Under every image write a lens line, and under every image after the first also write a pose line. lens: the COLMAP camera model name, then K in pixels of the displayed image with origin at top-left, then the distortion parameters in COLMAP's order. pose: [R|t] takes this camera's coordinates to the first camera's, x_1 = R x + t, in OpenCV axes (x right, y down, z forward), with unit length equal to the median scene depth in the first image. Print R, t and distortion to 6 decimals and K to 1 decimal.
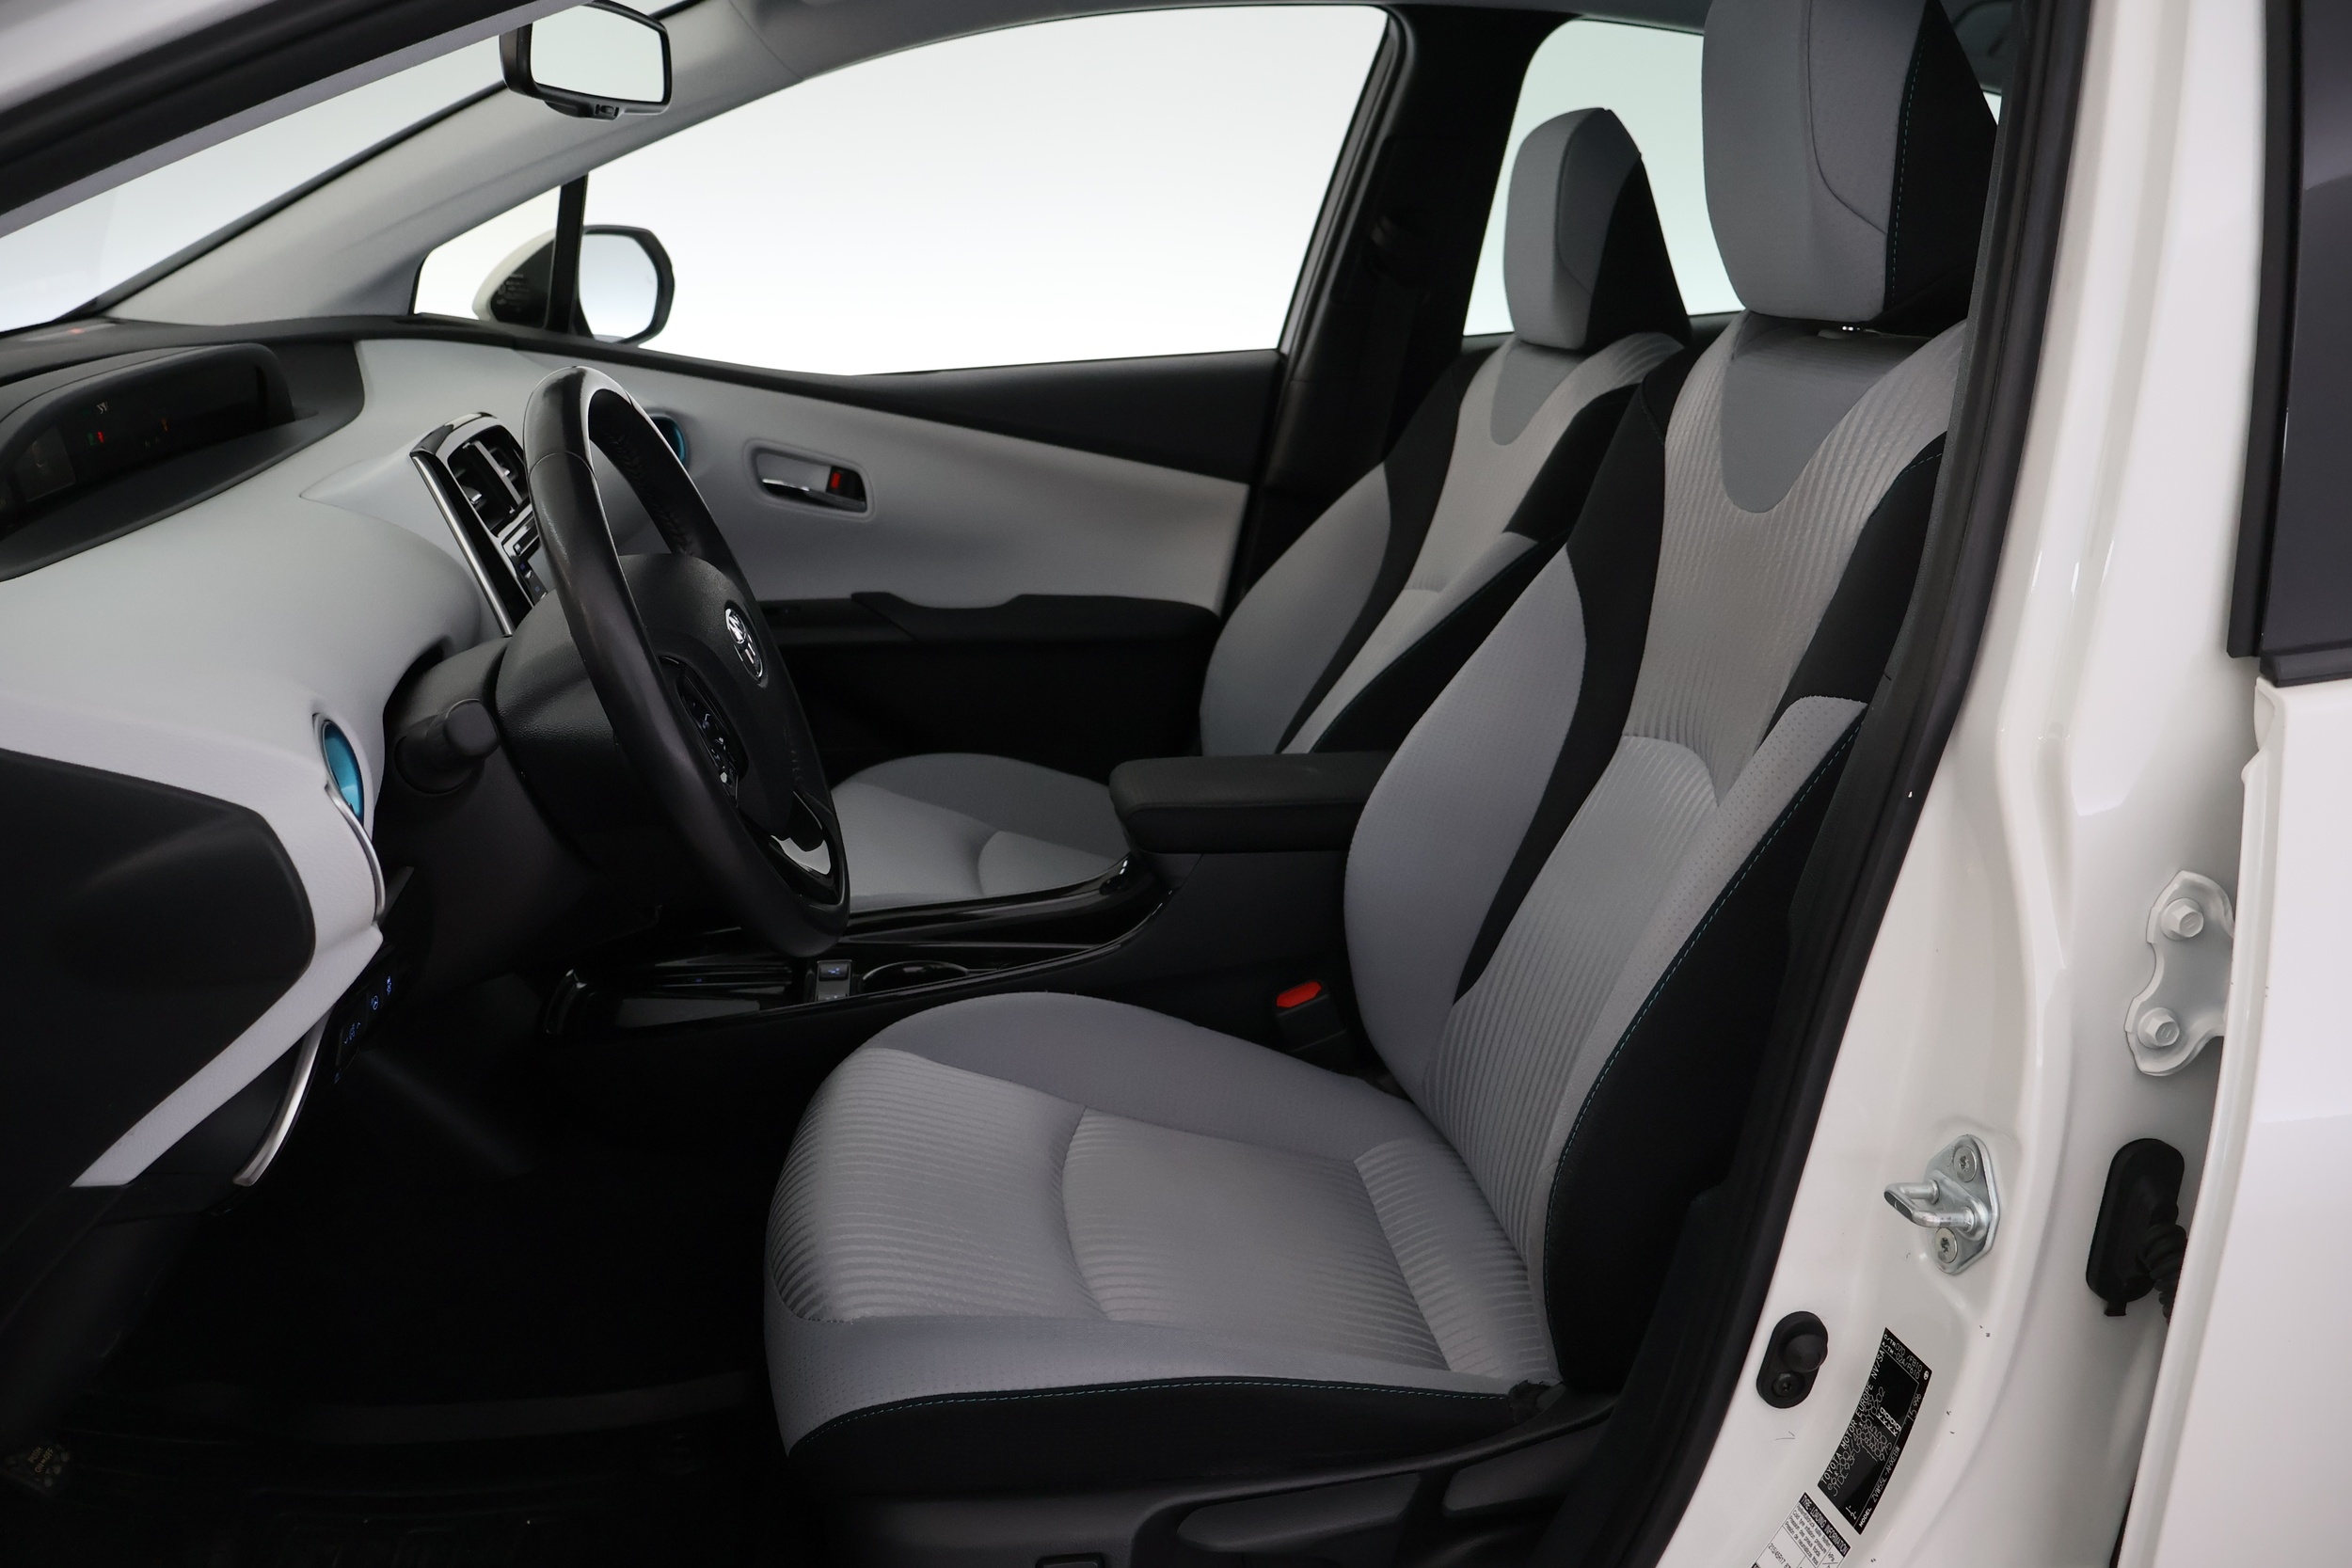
lens RADIAL K [[1967.8, 0, 1176.1], [0, 1967.8, 784.5], [0, 0, 1]] dist [-0.008357, 0.001475]
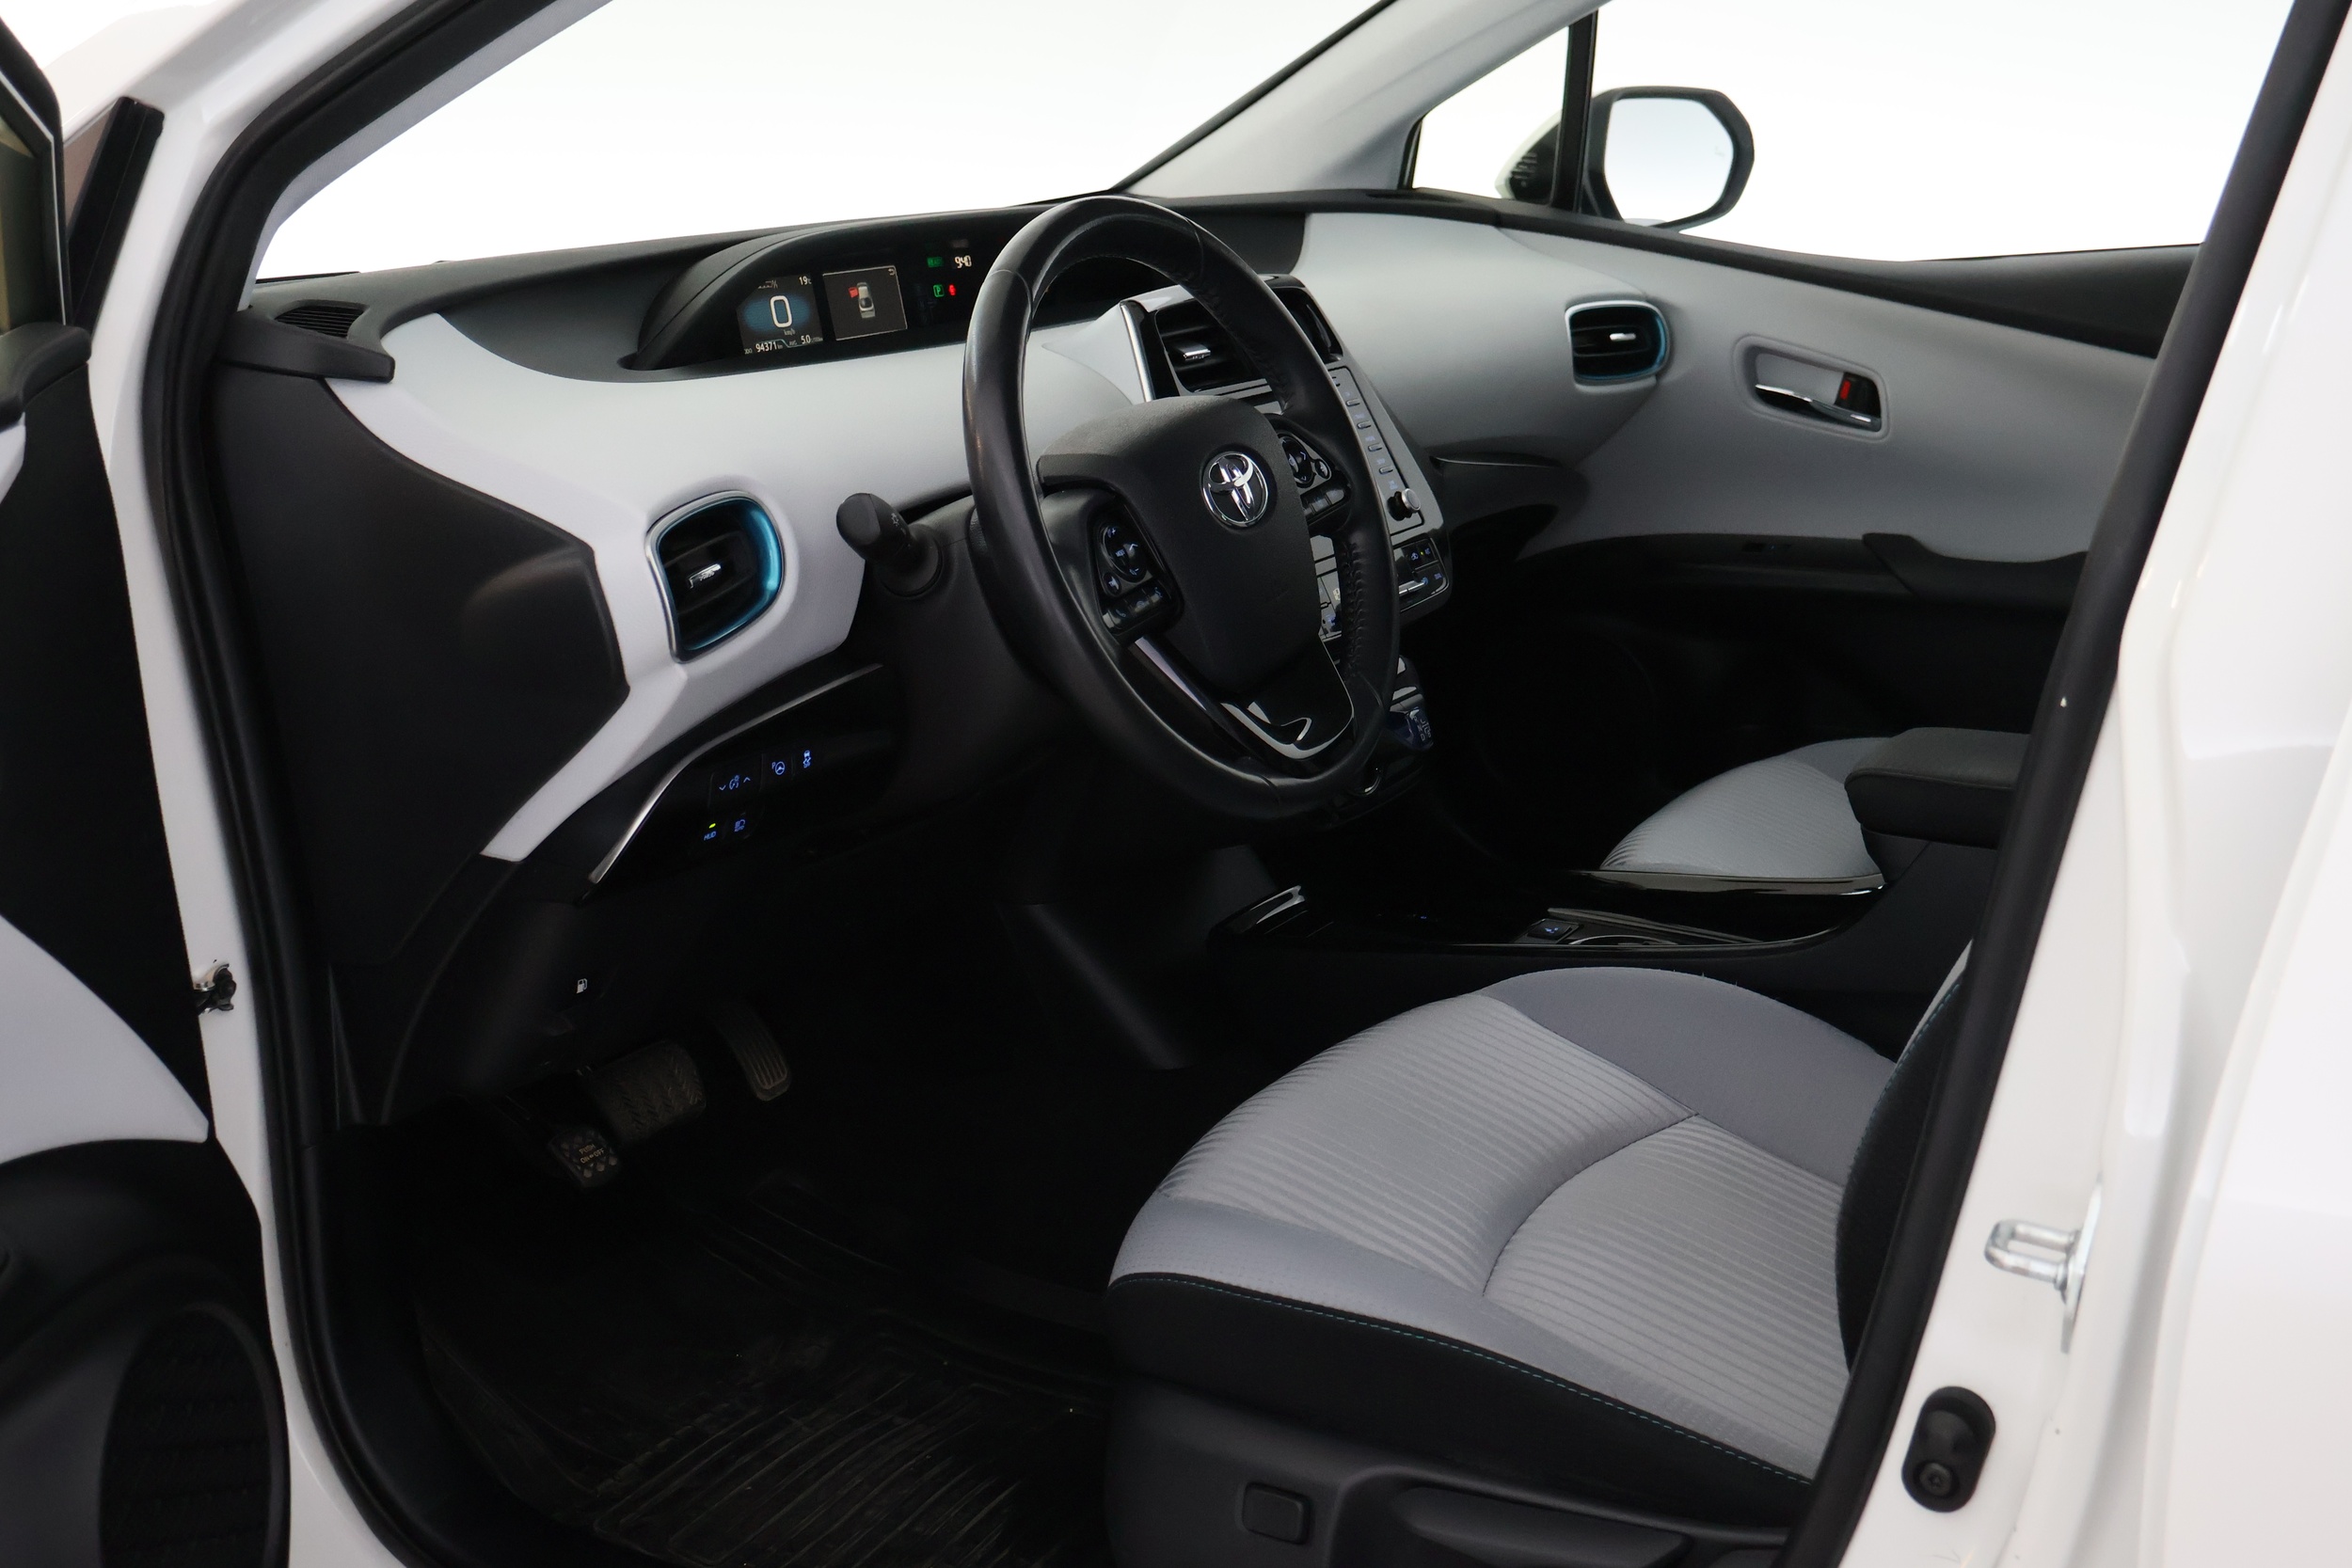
lens RADIAL K [[2616.1, 0, 1176.5], [0, 2616.1, 783.6], [0, 0, 1]] dist [0.032827, 0.000000]
pose [[0.775575, 0.125999, -0.618553, 0.301241], [-0.149022, 0.988727, 0.014552, 0.030308], [0.613414, 0.080892, 0.785608, -0.000174]]
